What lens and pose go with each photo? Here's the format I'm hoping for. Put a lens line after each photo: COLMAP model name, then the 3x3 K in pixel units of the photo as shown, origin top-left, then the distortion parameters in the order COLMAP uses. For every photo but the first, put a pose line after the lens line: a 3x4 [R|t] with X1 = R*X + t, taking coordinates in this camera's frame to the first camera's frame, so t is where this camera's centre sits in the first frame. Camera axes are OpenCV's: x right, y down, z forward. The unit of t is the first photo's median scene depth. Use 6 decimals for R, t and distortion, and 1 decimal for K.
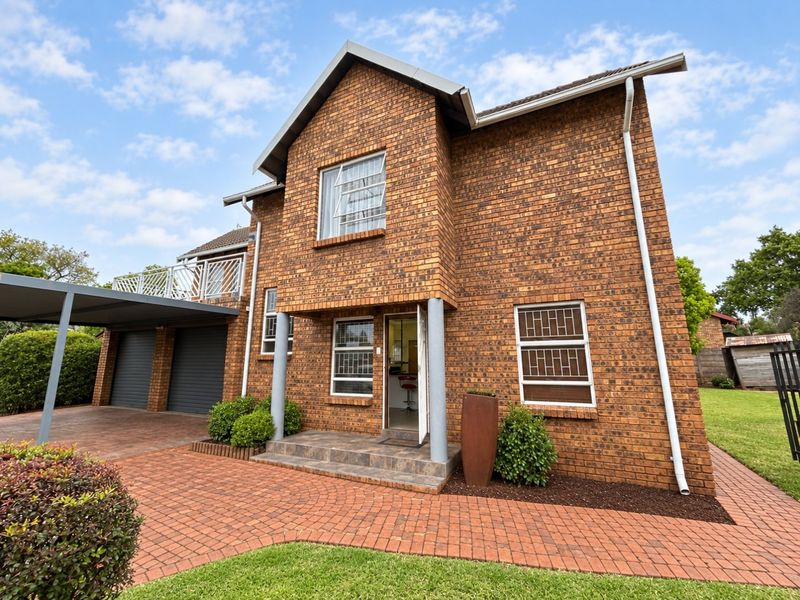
lens RADIAL K [[324.9, 0, 399.1], [0, 324.9, 299.3], [0, 0, 1]] dist [-0.000706, 0.001037]
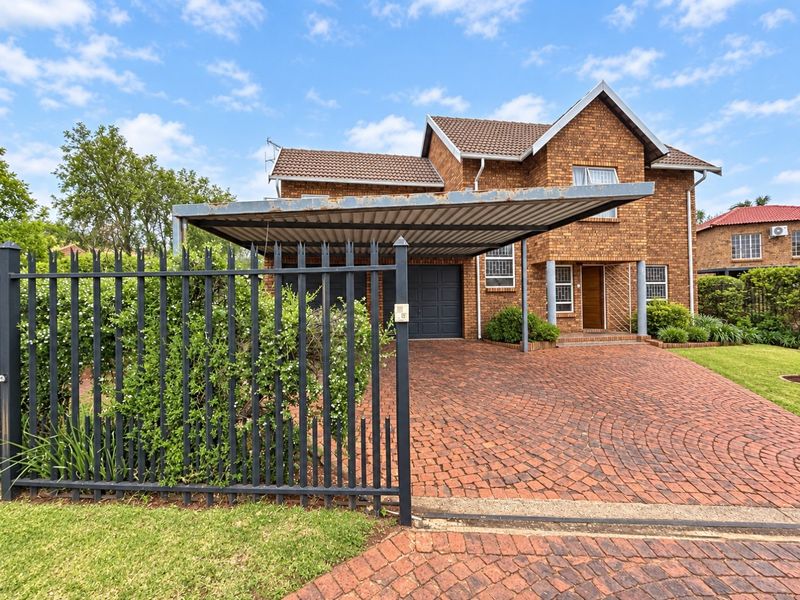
lens RADIAL K [[324.9, 0, 405.4], [0, 324.9, 299.0], [0, 0, 1]] dist [-0.000706, 0.001037]
pose [[0.826879, -0.009160, 0.562305, -2.055822], [-0.094023, 0.983543, 0.154284, 0.055578], [-0.554464, -0.180444, 0.812410, 0.121792]]
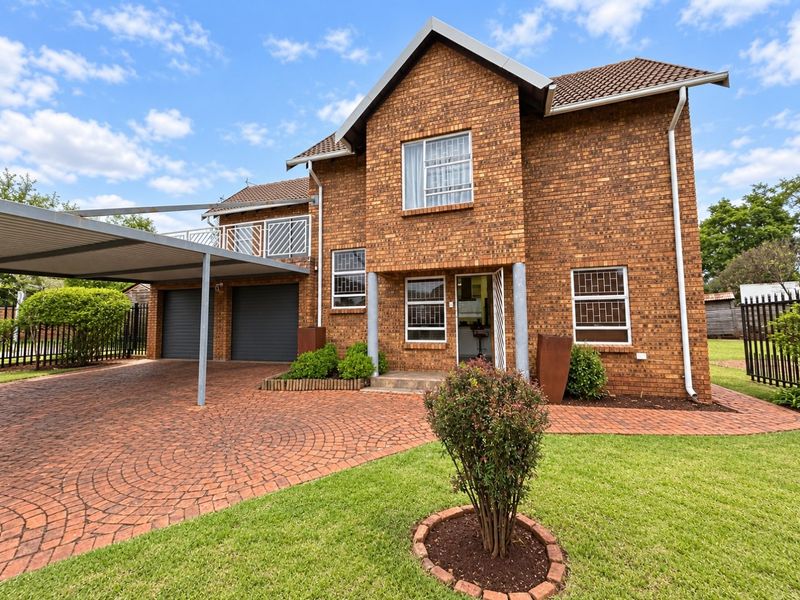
lens RADIAL K [[324.9, 0, 398.0], [0, 324.9, 299.9], [0, 0, 1]] dist [-0.000706, 0.001037]
pose [[0.994287, 0.000344, 0.106742, -0.448511], [-0.014075, 0.991687, 0.127905, -0.012245], [-0.105810, -0.128677, 0.986026, -0.190457]]
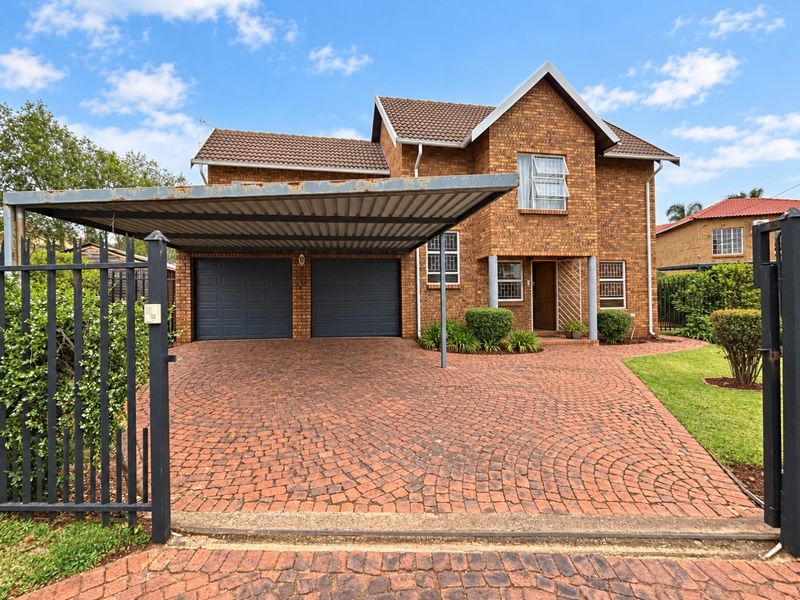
lens RADIAL K [[355.0, 0, 402.7], [0, 355.0, 297.6], [0, 0, 1]] dist [0.002849, -0.002057]
pose [[0.807793, -0.011069, 0.589363, -1.837413], [-0.100042, 0.982745, 0.155578, 0.024872], [-0.580915, -0.184636, 0.792747, -0.039247]]
